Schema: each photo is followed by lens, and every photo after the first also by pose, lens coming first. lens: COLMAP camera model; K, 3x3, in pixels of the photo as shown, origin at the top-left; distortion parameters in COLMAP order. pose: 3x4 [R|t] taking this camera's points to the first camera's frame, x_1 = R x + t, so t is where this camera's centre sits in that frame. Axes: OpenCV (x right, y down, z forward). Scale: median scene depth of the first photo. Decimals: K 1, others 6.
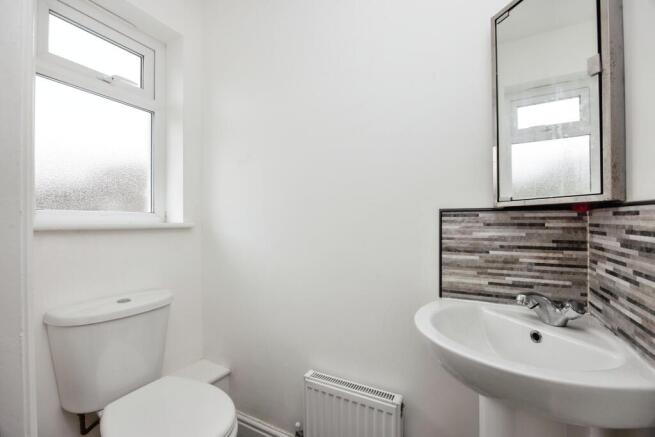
lens RADIAL K [[280.7, 0, 326.4], [0, 280.7, 220.4], [0, 0, 1]] dist [-0.015800, 0.001157]
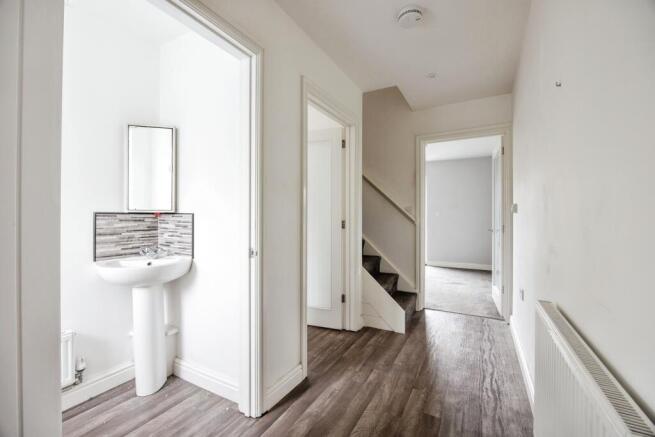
lens RADIAL K [[280.7, 0, 328.4], [0, 280.7, 217.5], [0, 0, 1]] dist [-0.015800, 0.001157]
pose [[-0.001607, -0.000624, 0.999999, -1.495198], [-0.004003, 0.999992, 0.000618, -0.014807], [-0.999991, -0.004002, -0.001609, -0.529447]]
